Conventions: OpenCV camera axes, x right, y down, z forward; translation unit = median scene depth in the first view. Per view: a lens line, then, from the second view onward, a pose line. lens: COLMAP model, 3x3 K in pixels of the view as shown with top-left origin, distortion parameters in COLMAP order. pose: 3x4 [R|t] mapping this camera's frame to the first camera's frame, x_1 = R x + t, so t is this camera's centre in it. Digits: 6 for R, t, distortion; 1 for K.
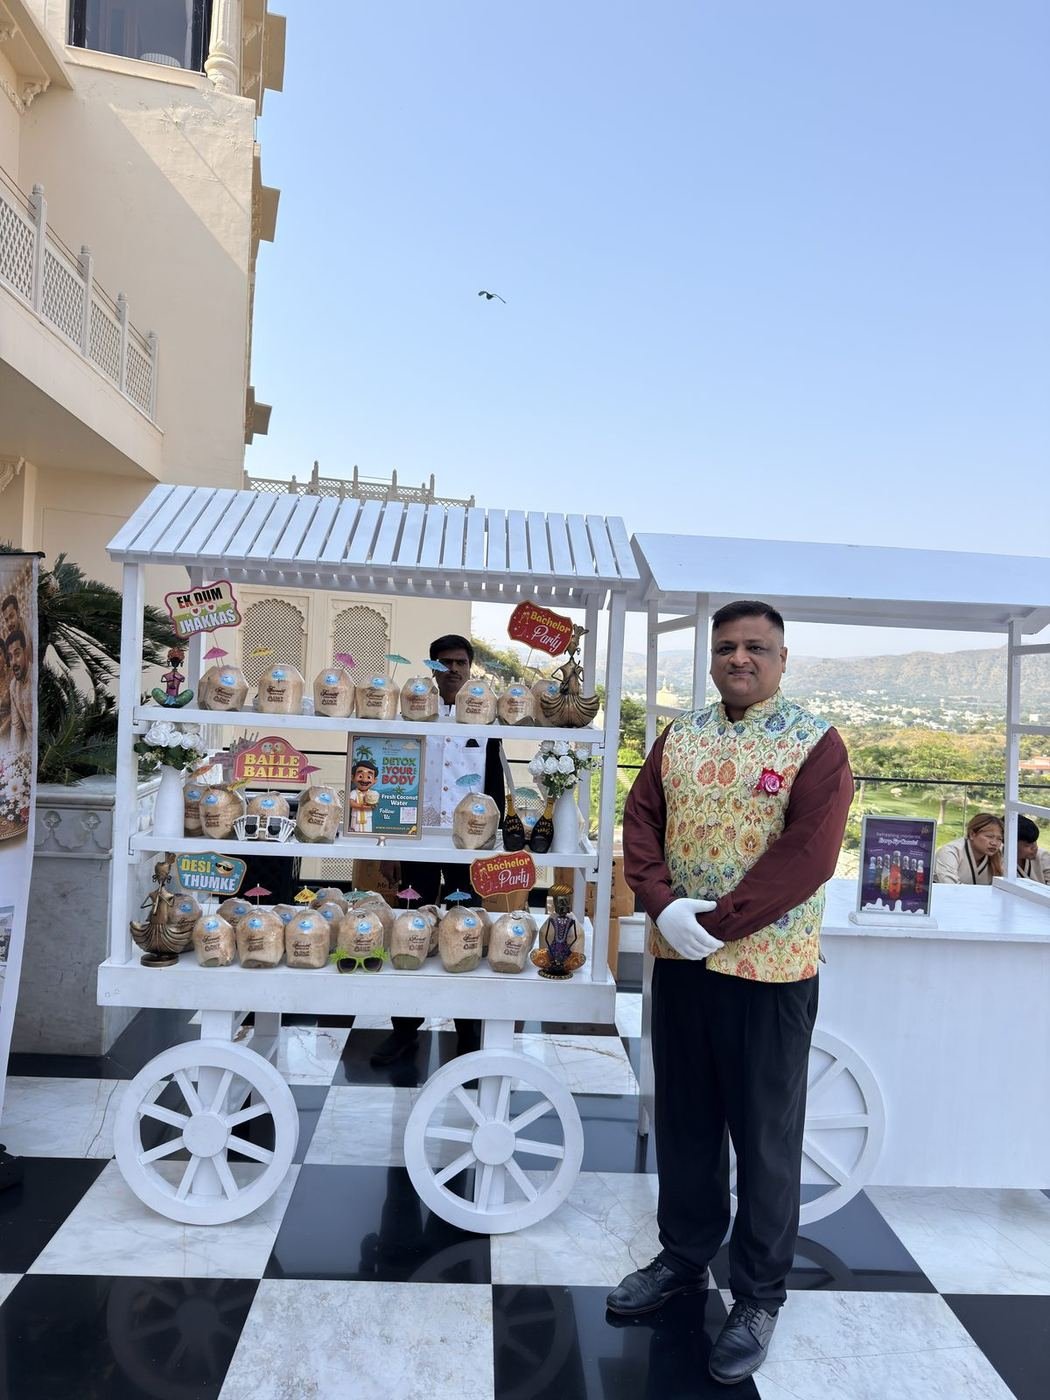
lens RADIAL K [[968.9, 0, 525.0], [0, 968.9, 700.0], [0, 0, 1]] dist [0.120048, -0.146601]
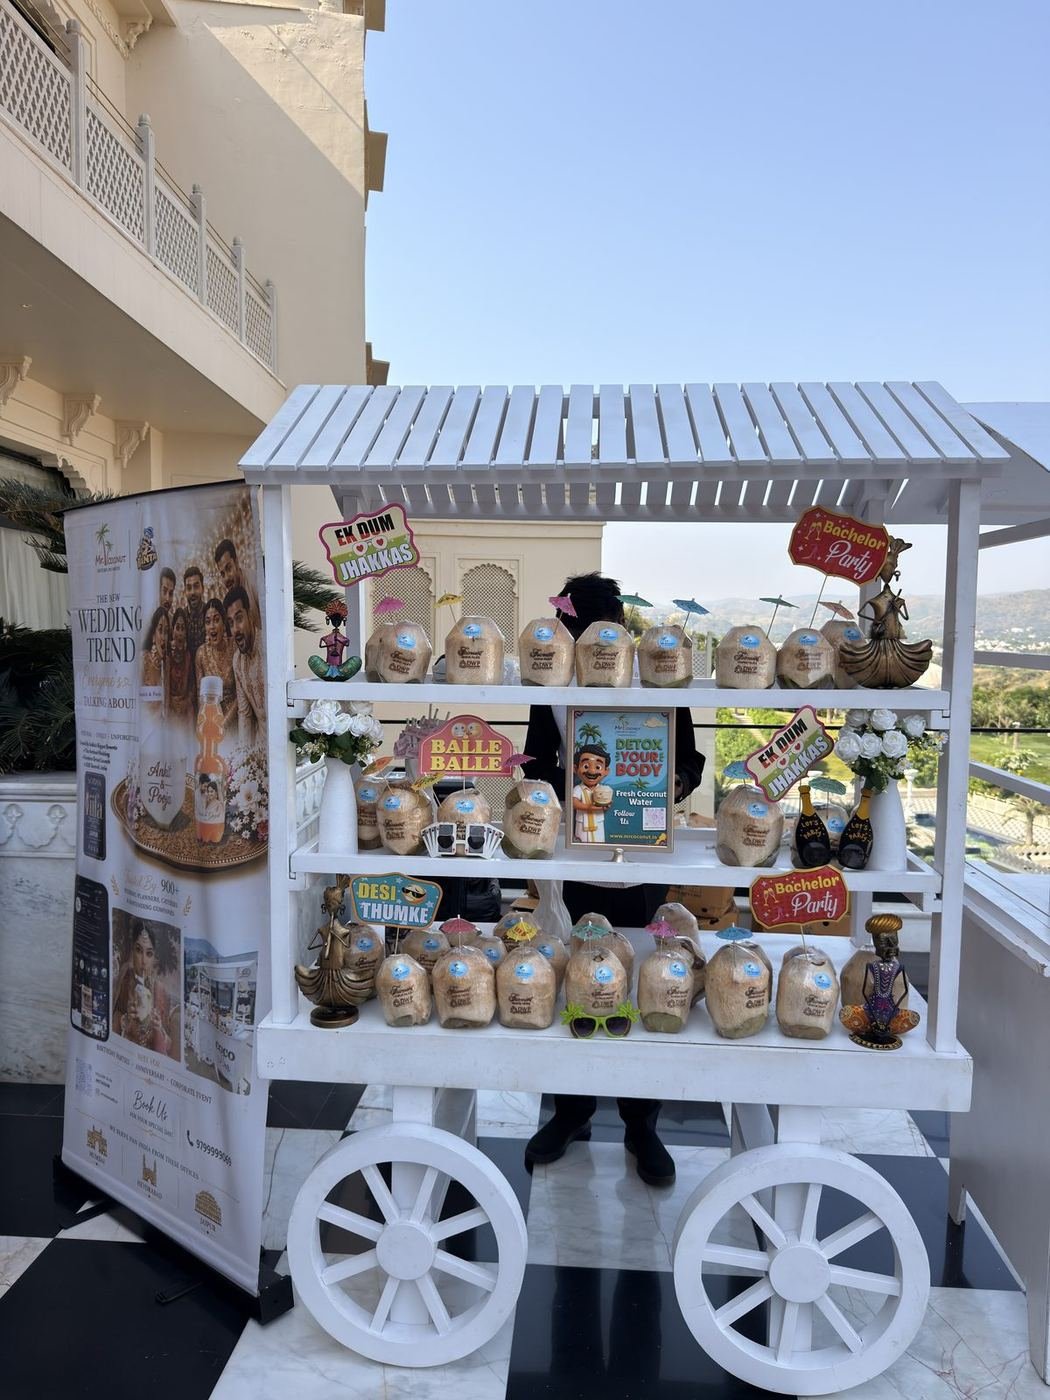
lens RADIAL K [[968.1, 0, 514.2], [0, 968.1, 699.9], [0, 0, 1]] dist [0.141959, -0.190934]
pose [[0.990650, -0.034921, -0.131883, -0.125830], [0.040695, 0.998316, 0.041343, -0.002918], [0.130217, -0.046324, 0.990403, 0.280422]]
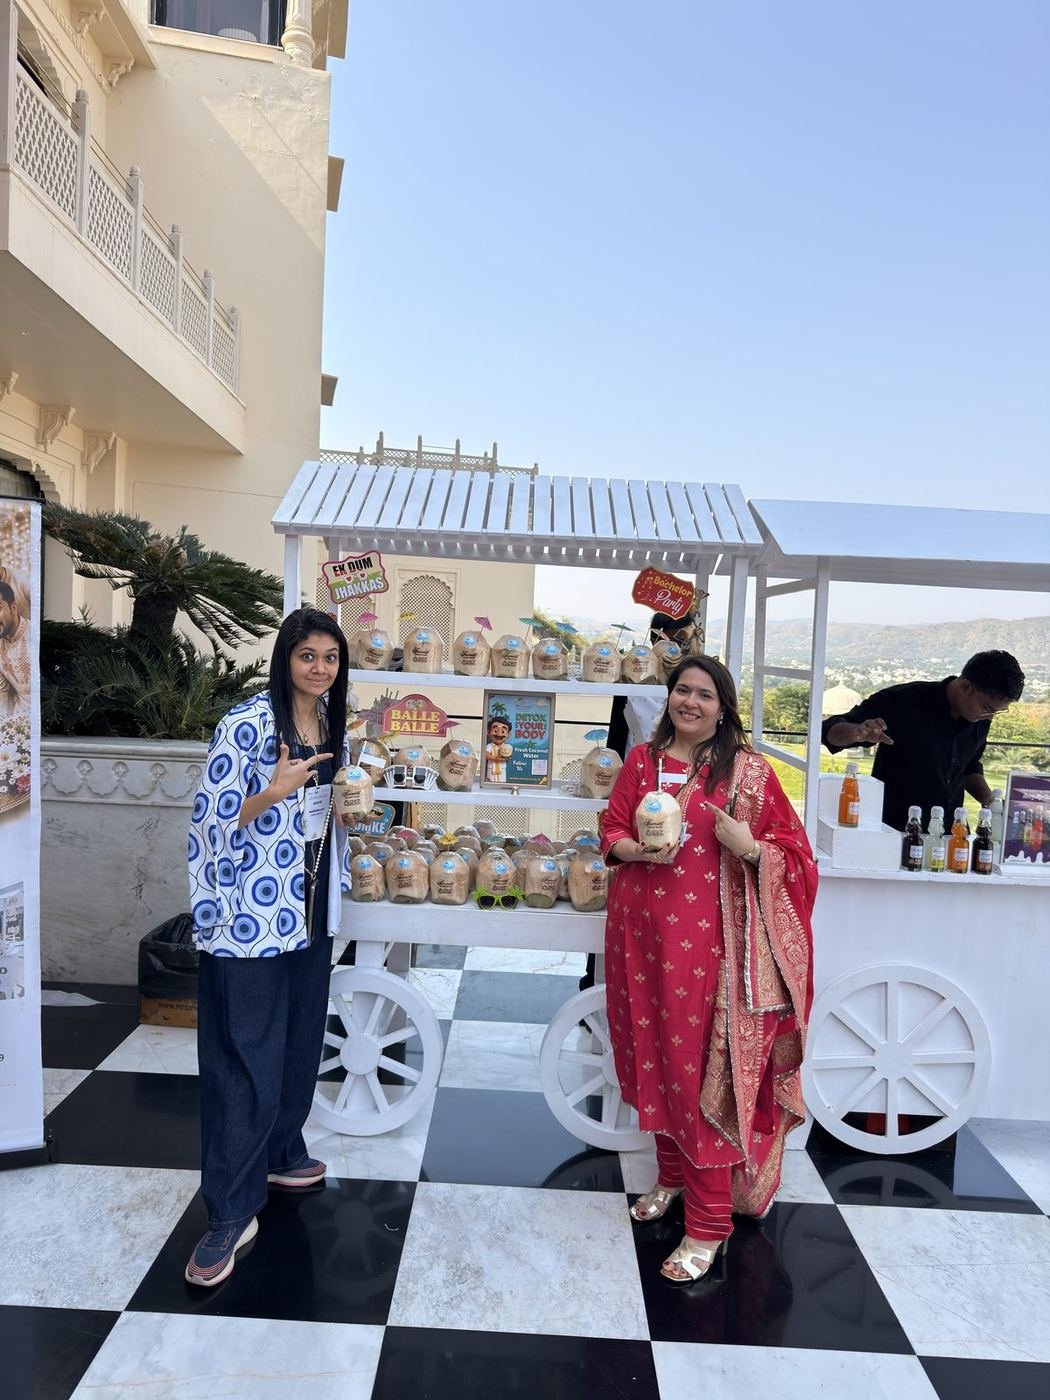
lens RADIAL K [[972.1, 0, 519.1], [0, 972.1, 698.3], [0, 0, 1]] dist [0.135722, -0.174726]
pose [[0.998286, 0.000387, -0.058530, -0.079994], [0.001345, 0.999563, 0.029538, 0.010281], [0.058516, -0.029566, 0.997849, -0.079194]]
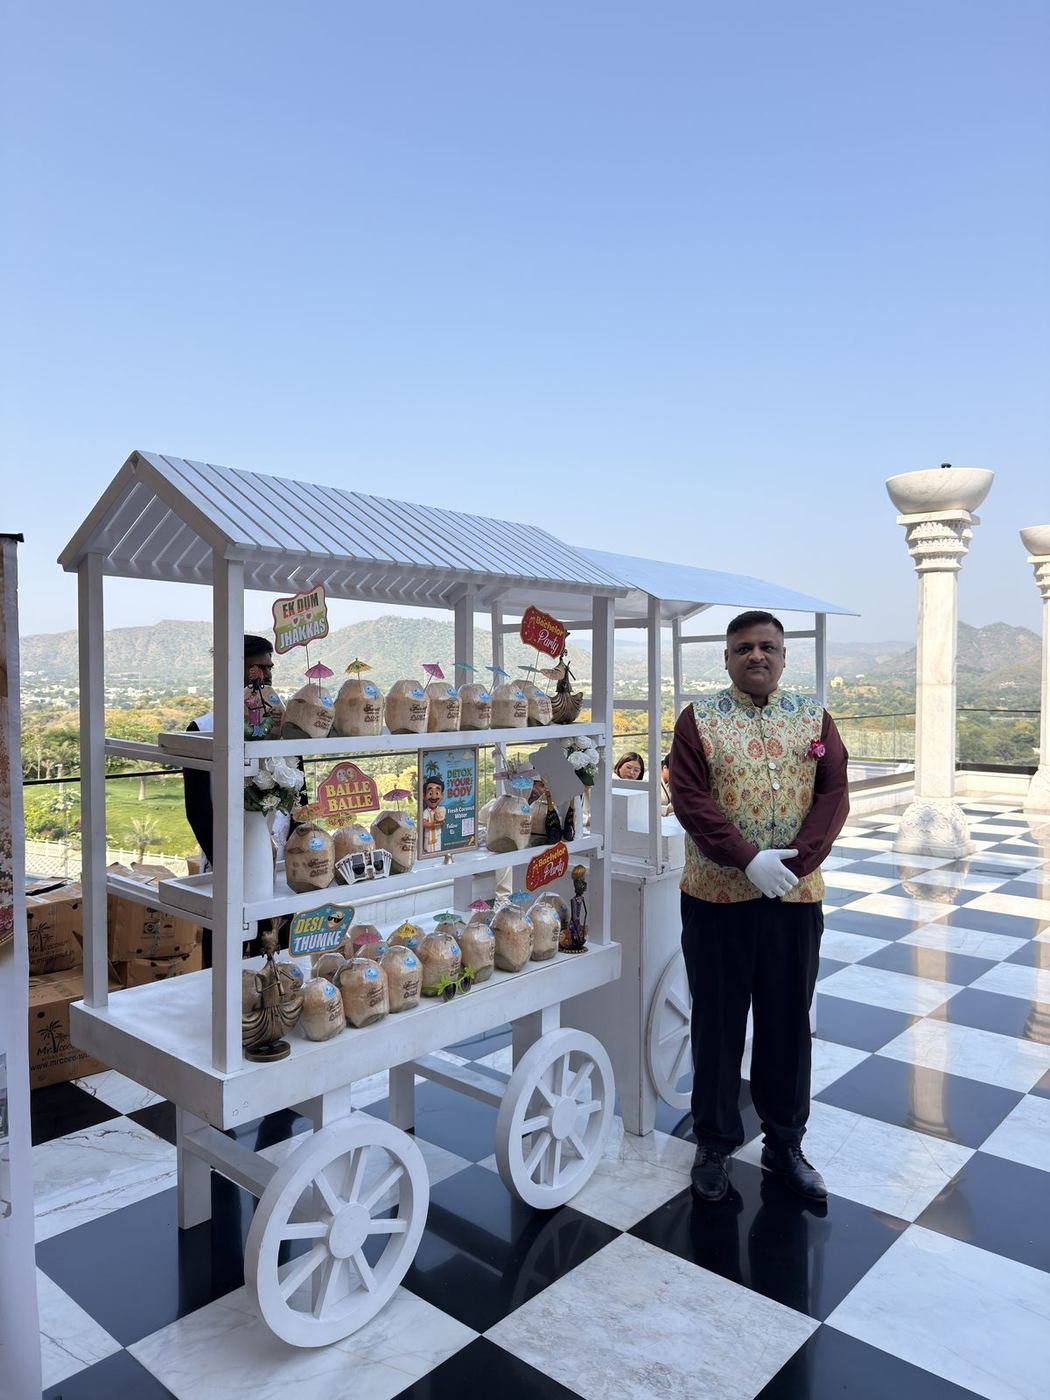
lens RADIAL K [[968.9, 0, 525.0], [0, 968.9, 700.0], [0, 0, 1]] dist [0.120048, -0.146601]
pose [[0.697353, -0.068311, 0.713465, -0.773476], [0.052429, 0.997643, 0.044274, -0.048998], [-0.714807, 0.006531, 0.699291, 0.276816]]
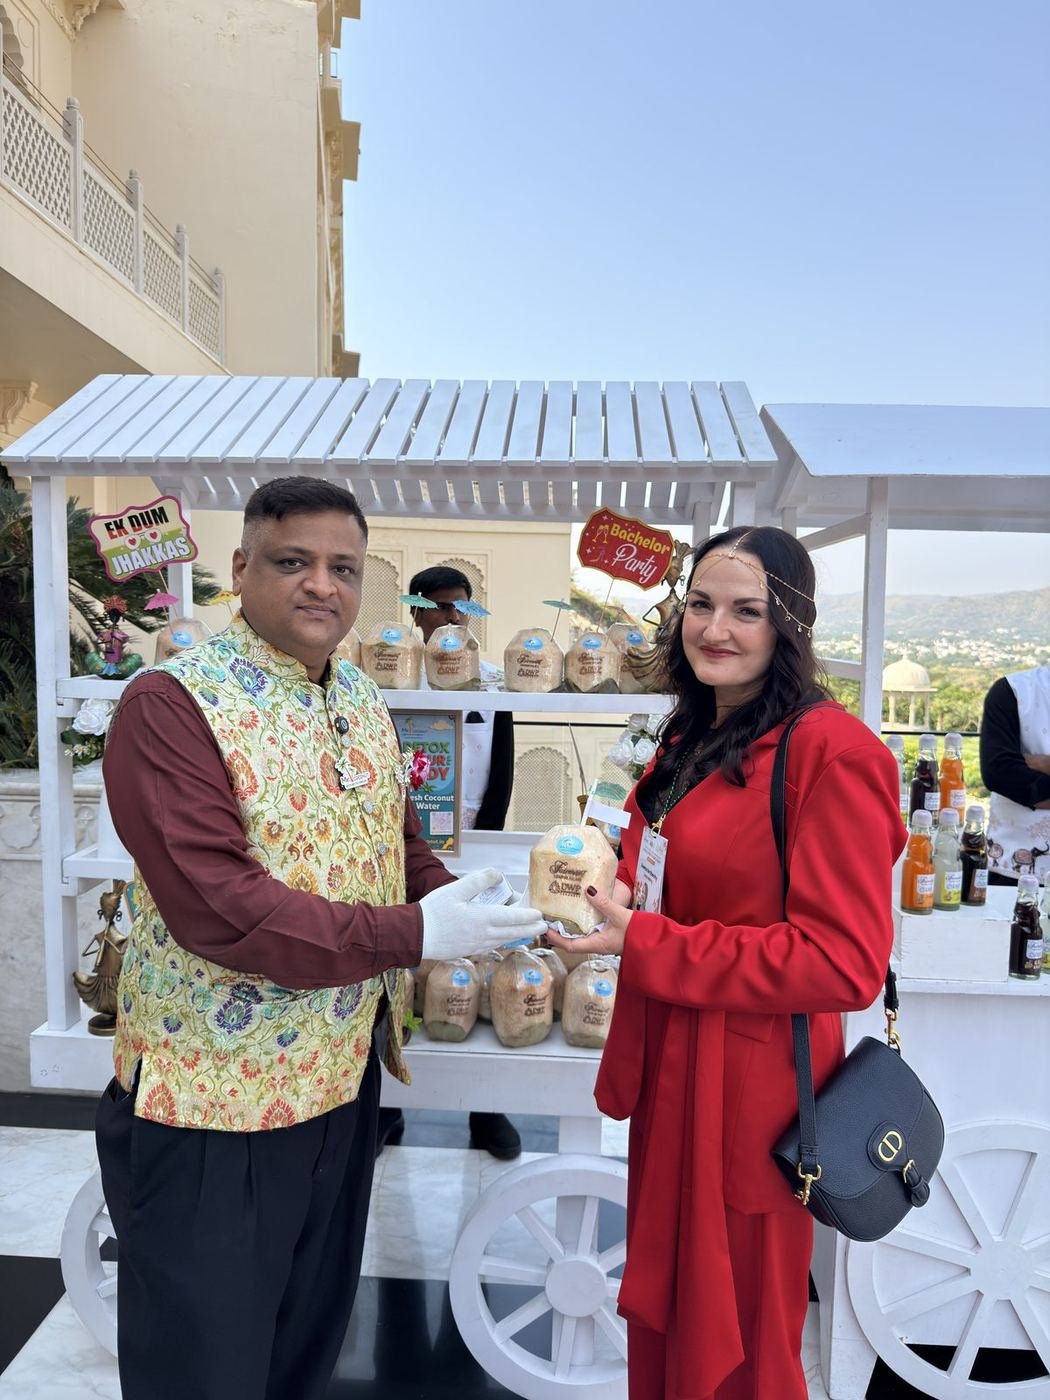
lens RADIAL K [[968.9, 0, 525.0], [0, 968.9, 700.0], [0, 0, 1]] dist [0.120048, -0.146601]
pose [[0.993506, -0.024361, -0.111142, 0.019926], [0.029760, 0.998443, 0.047186, -0.002162], [0.109819, -0.050187, 0.992684, 0.313874]]
